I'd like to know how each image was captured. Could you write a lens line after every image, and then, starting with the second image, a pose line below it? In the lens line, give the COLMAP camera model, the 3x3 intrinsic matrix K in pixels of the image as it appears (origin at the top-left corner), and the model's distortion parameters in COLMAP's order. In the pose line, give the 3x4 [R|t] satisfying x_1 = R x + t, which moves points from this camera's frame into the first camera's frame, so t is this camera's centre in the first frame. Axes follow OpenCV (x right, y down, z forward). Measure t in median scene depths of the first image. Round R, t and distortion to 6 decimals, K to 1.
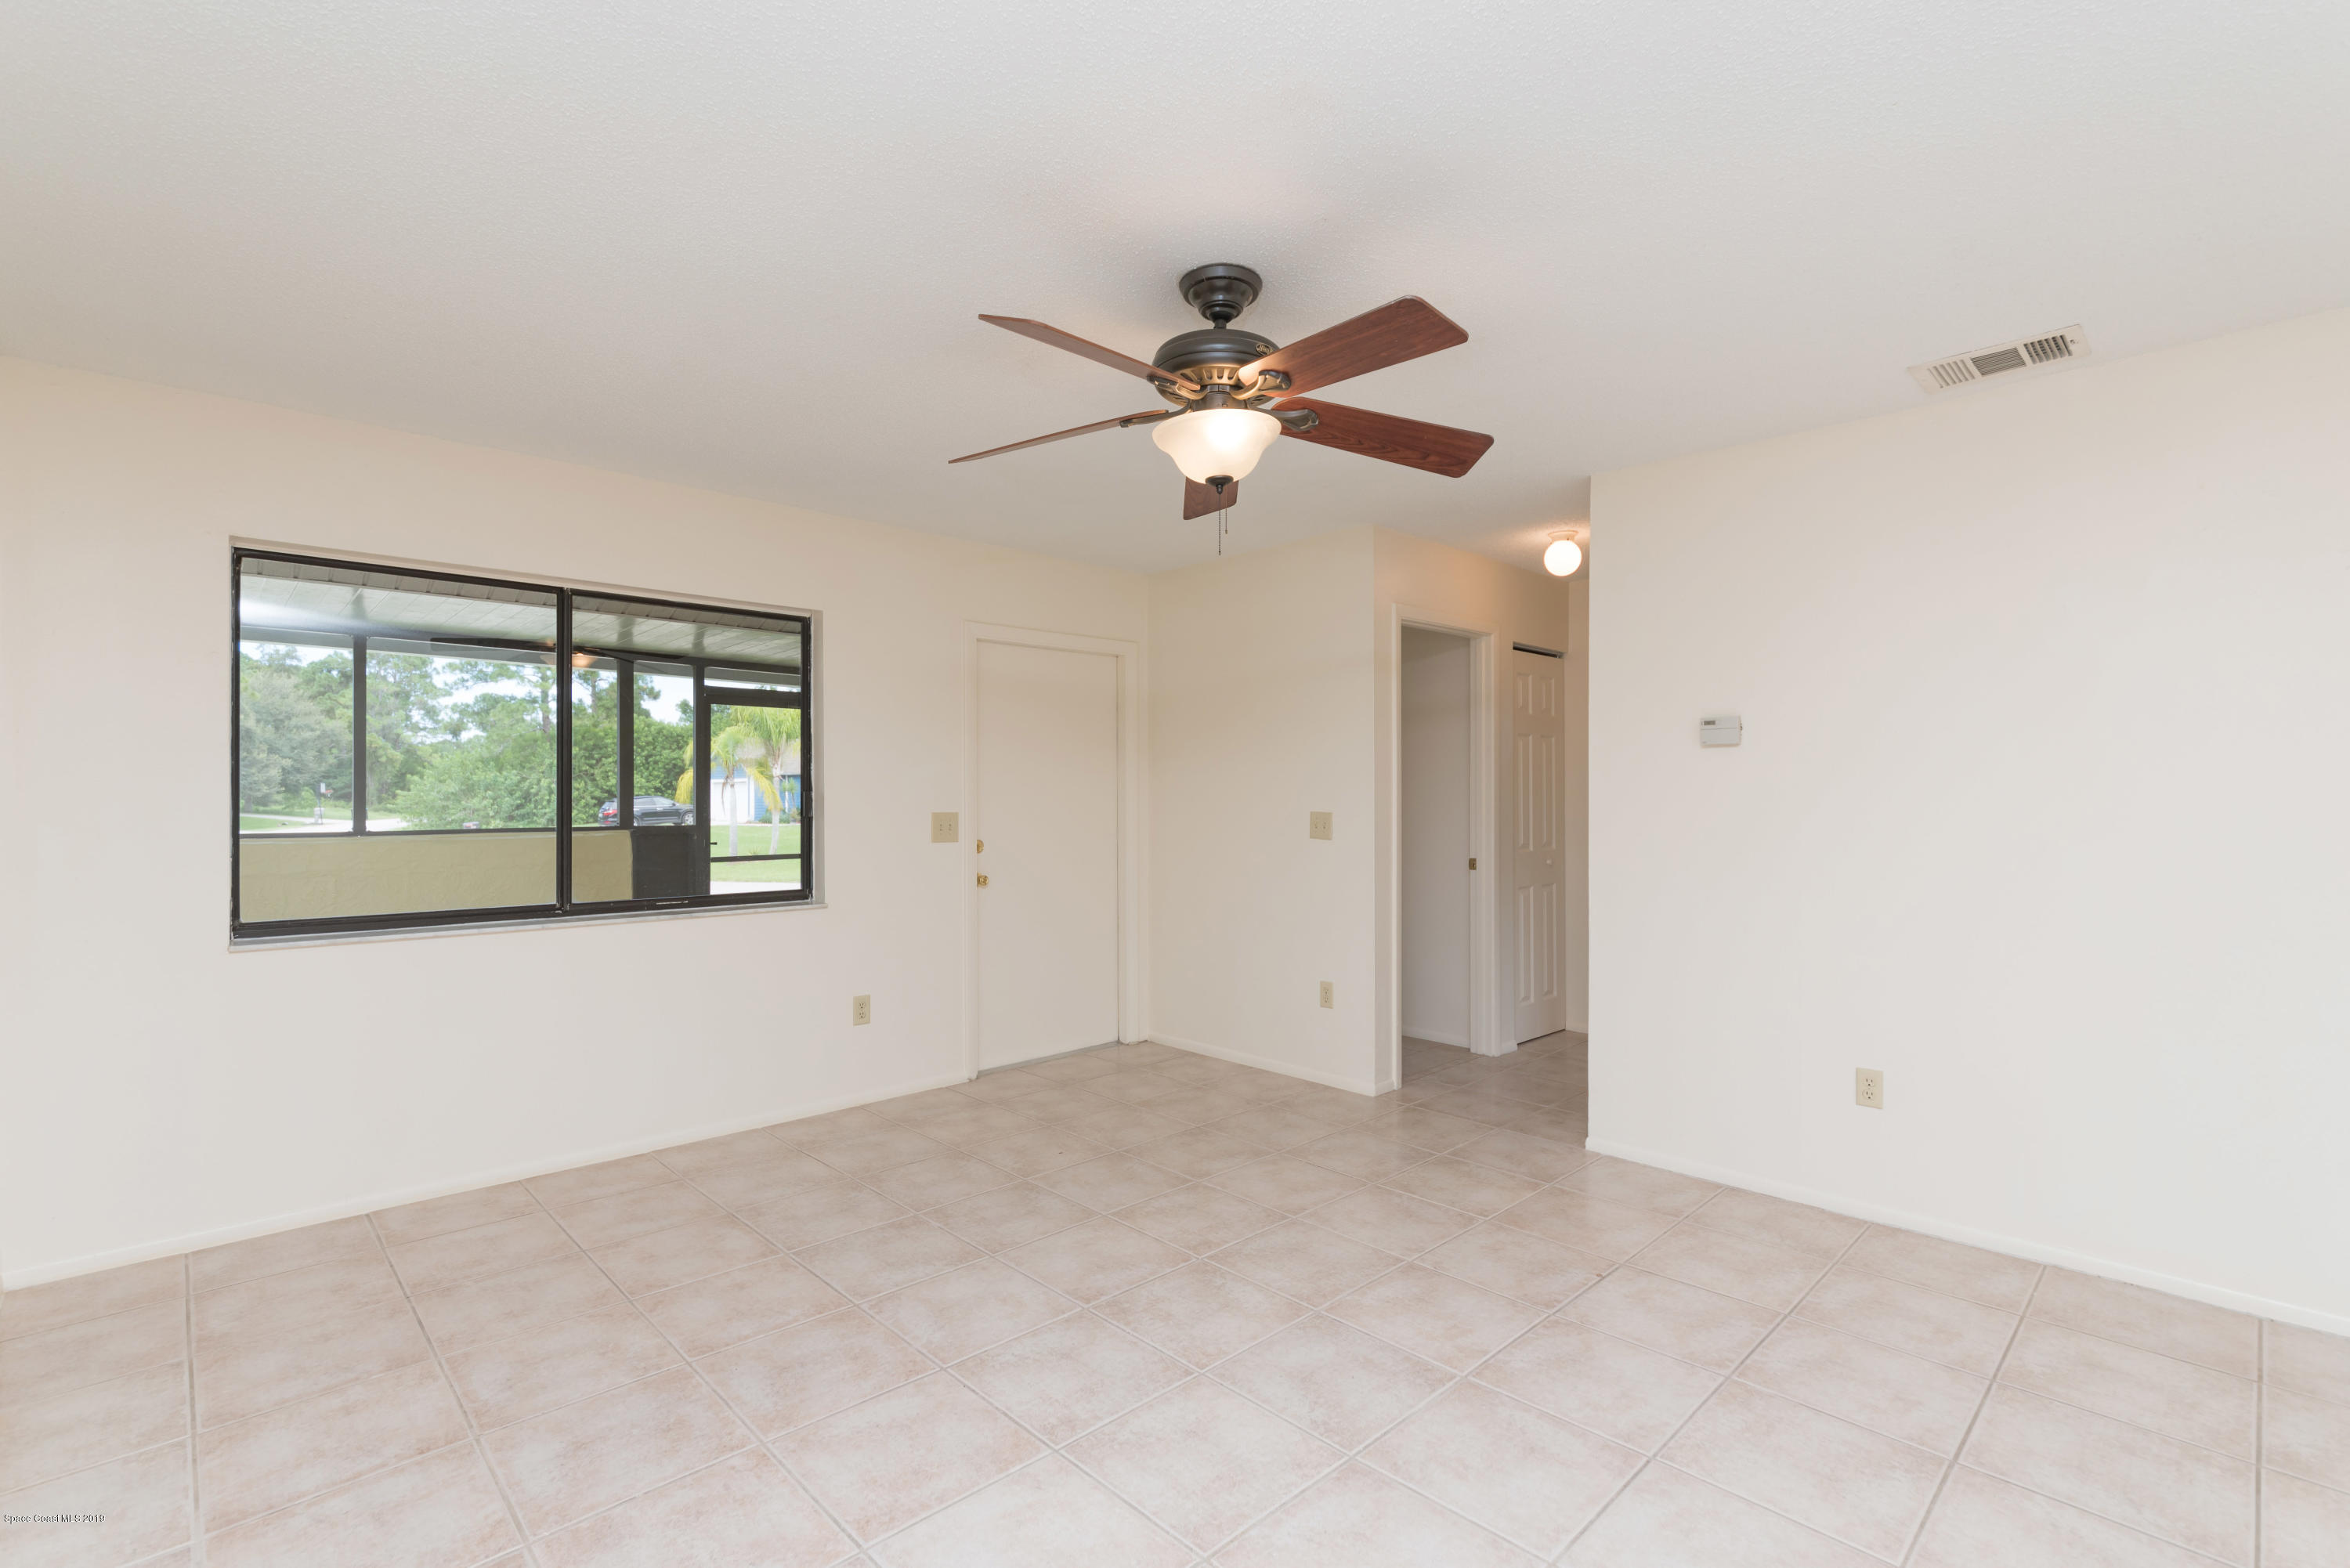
lens RADIAL K [[1058.2, 0, 1173.7], [0, 1058.2, 800.0], [0, 0, 1]] dist [-0.001689, -0.002950]
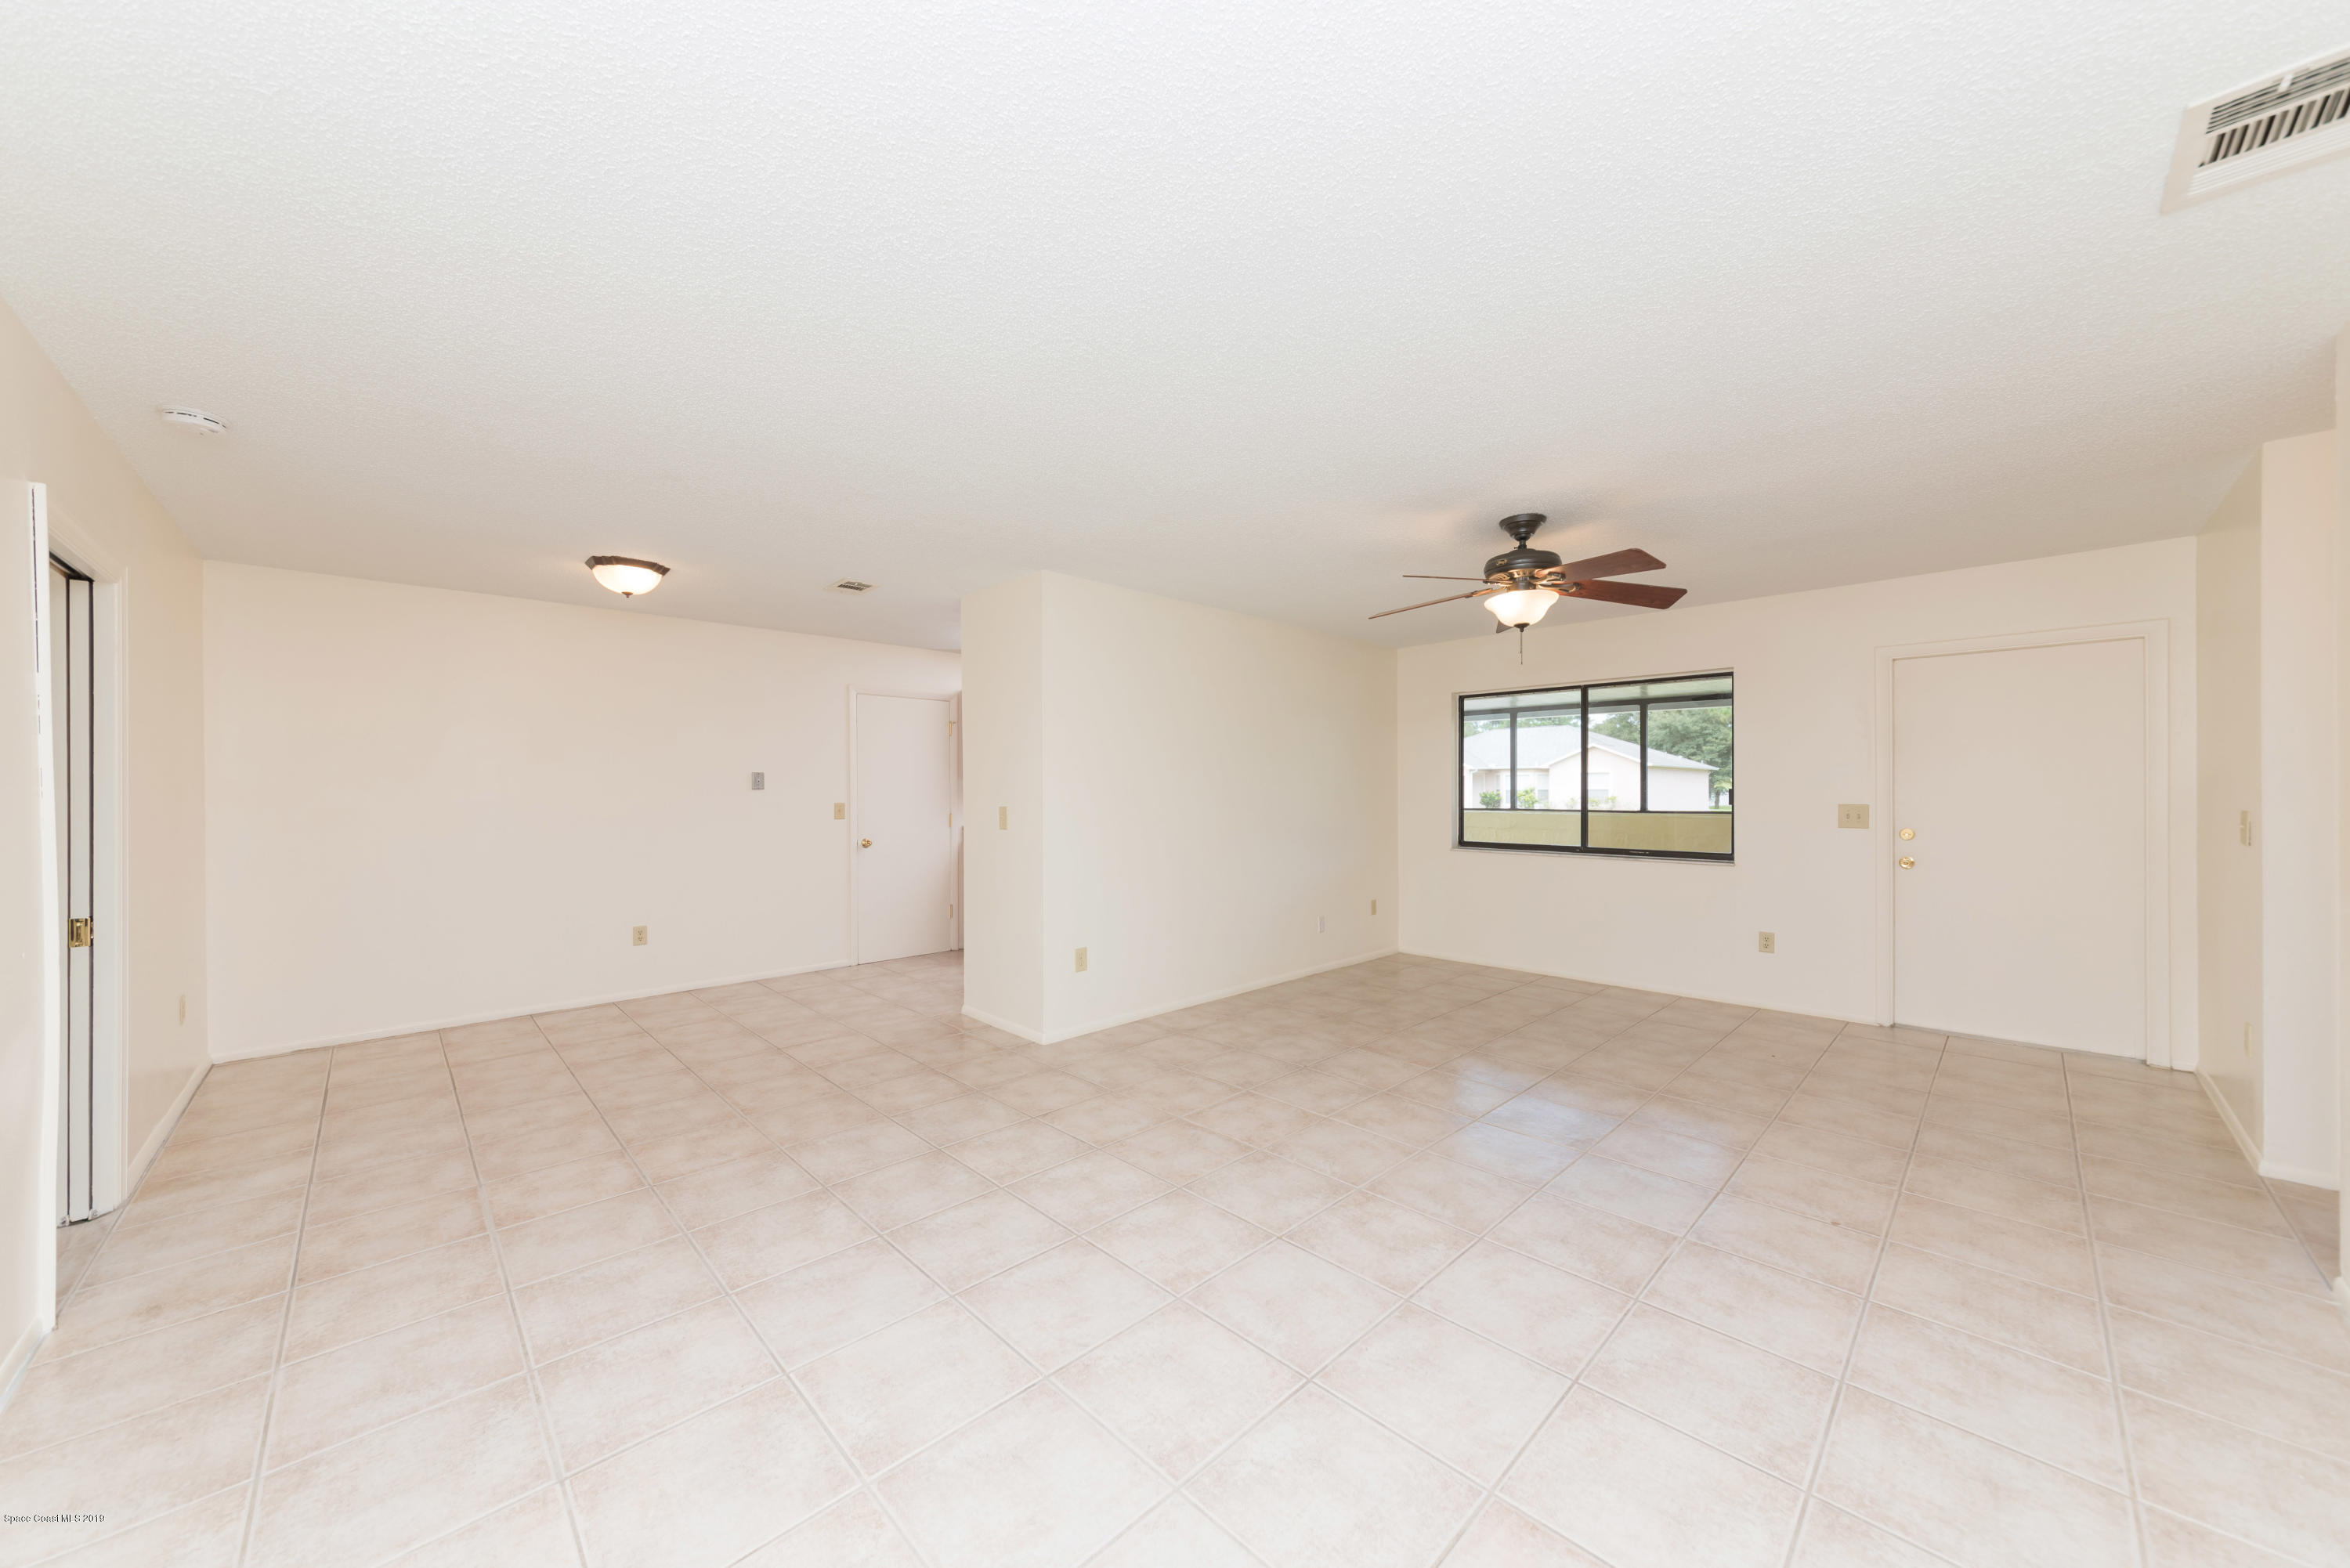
lens RADIAL K [[838.6, 0, 1164.1], [0, 838.6, 796.4], [0, 0, 1]] dist [-0.000874, 0.001242]
pose [[0.003579, 0.007119, -0.999968, 0.985376], [-0.004173, 0.999966, 0.007104, -0.002482], [0.999985, 0.004147, 0.003608, 0.220866]]
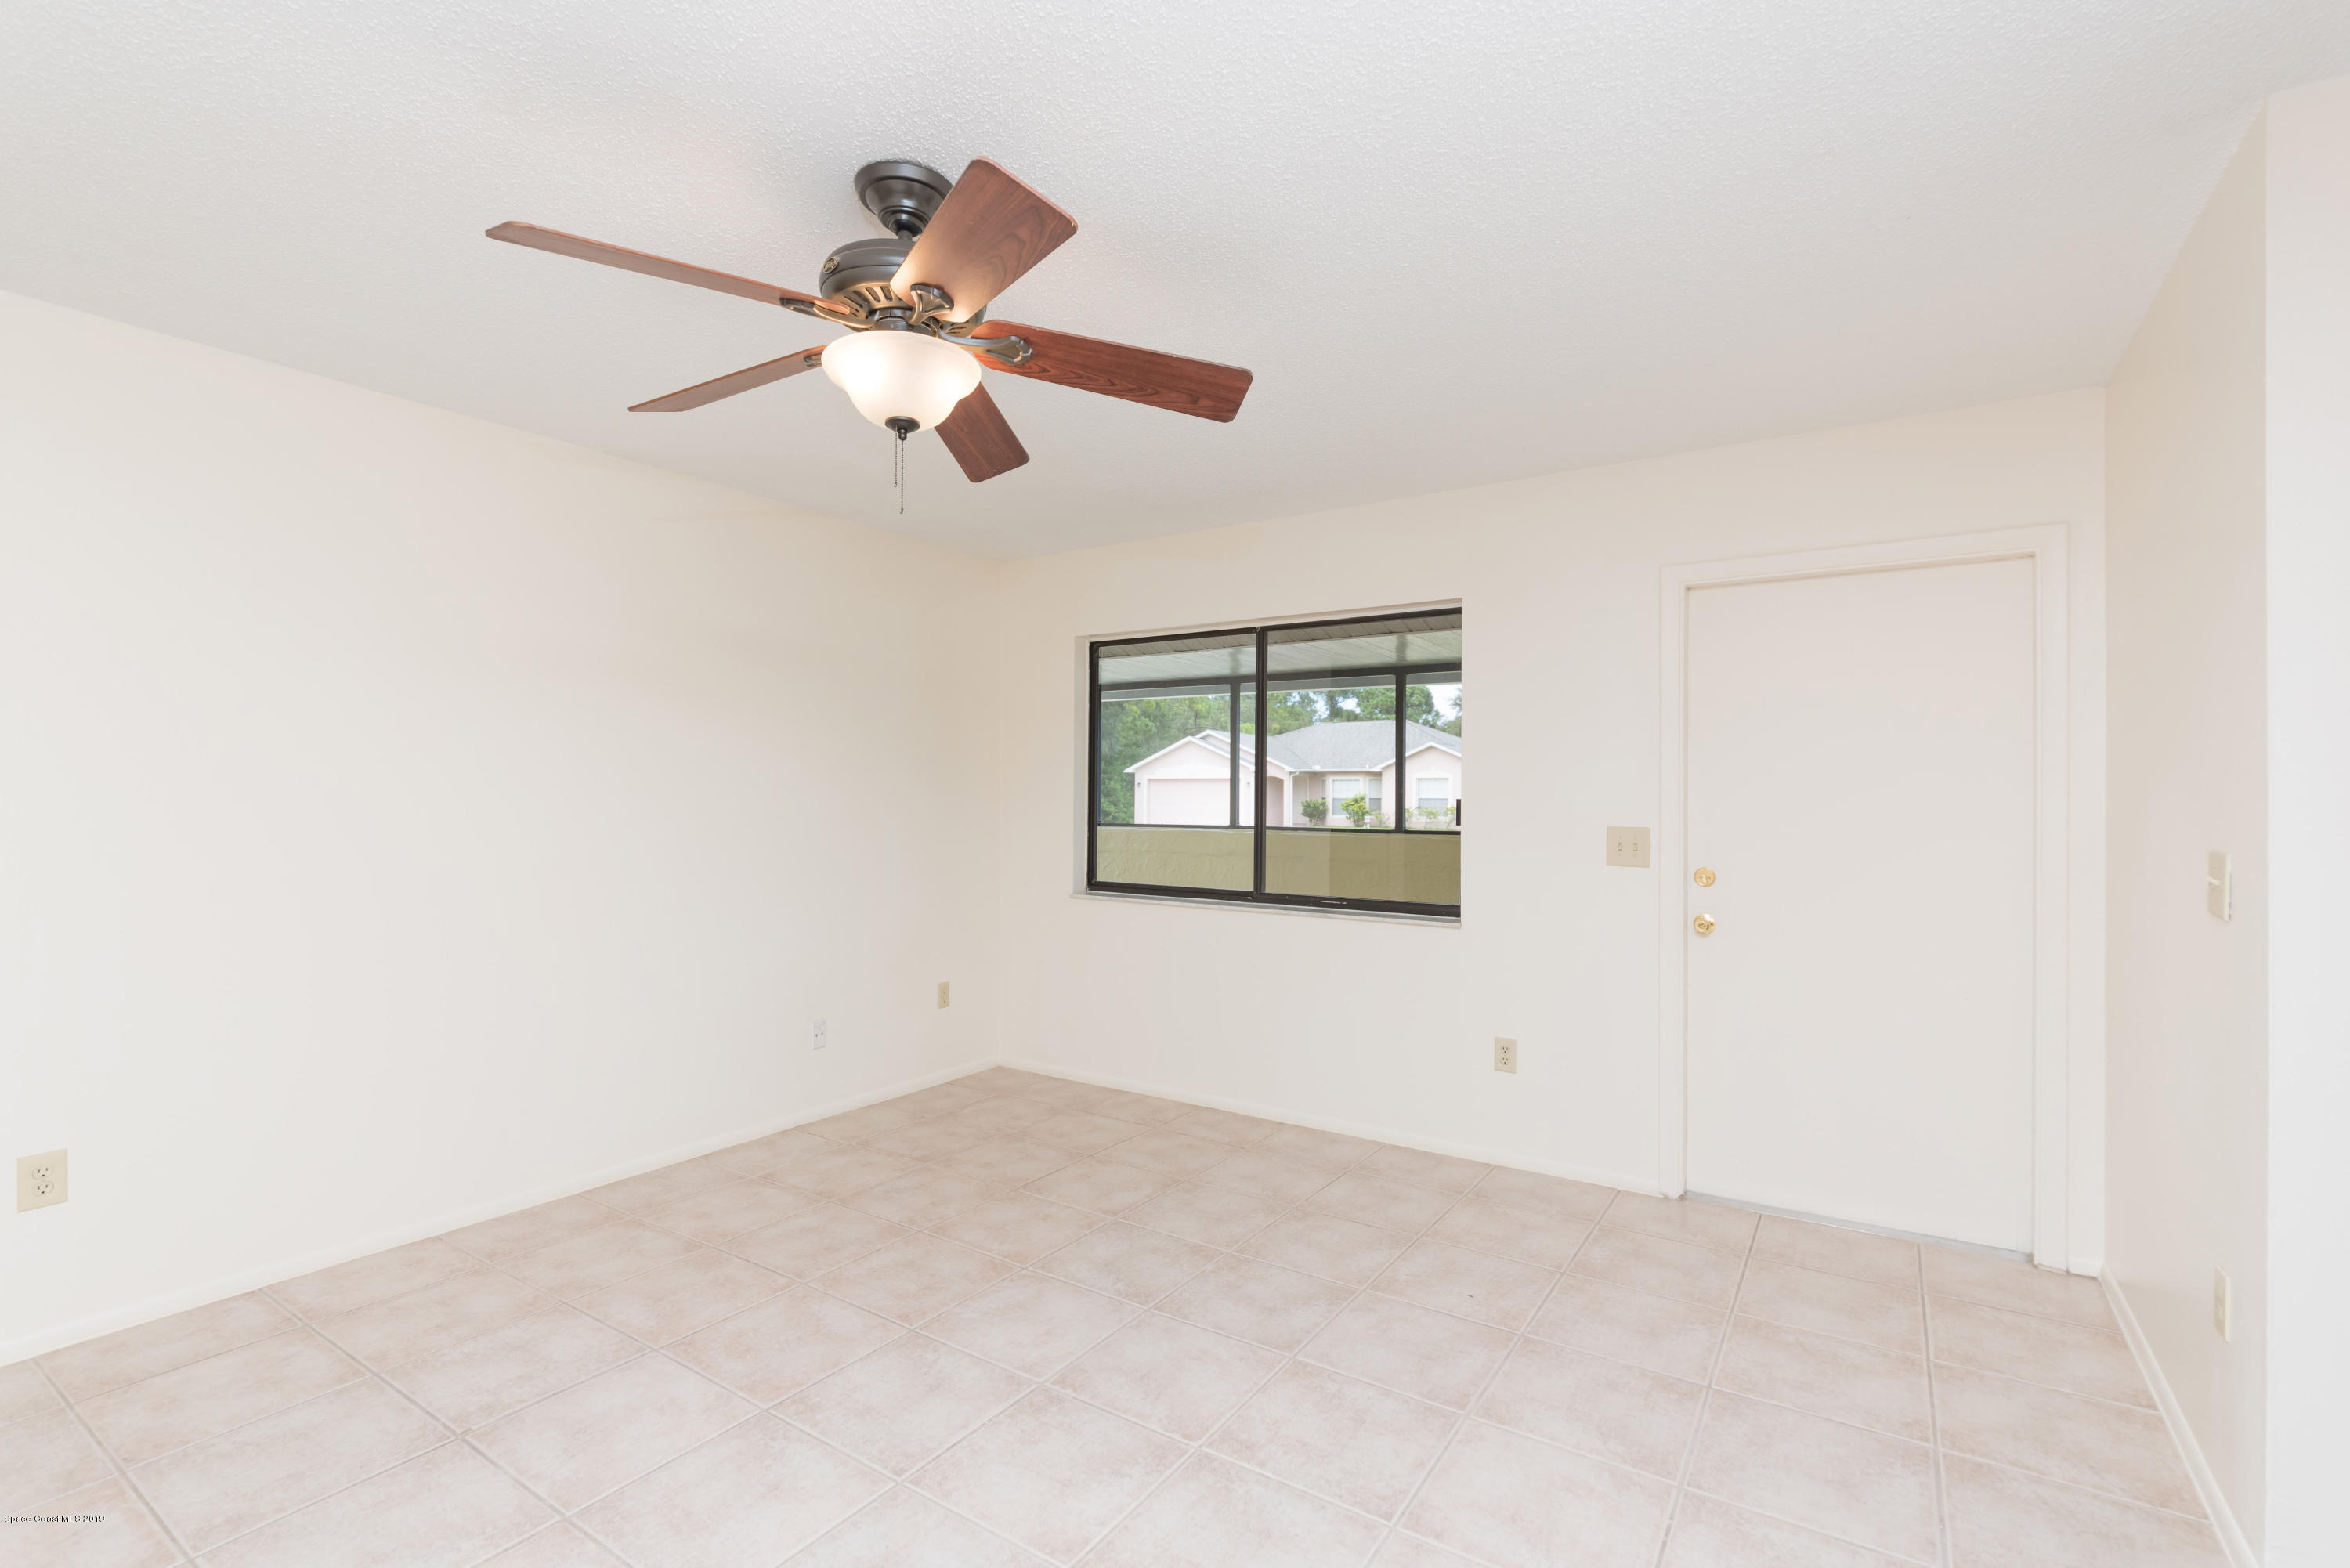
lens RADIAL K [[1058.2, 0, 1167.1], [0, 1058.2, 796.6], [0, 0, 1]] dist [-0.001689, -0.002950]
pose [[0.213125, 0.001526, -0.977024, 0.571277], [-0.012886, 0.999916, -0.001250, -0.006241], [0.976940, 0.012857, 0.213127, 0.651403]]
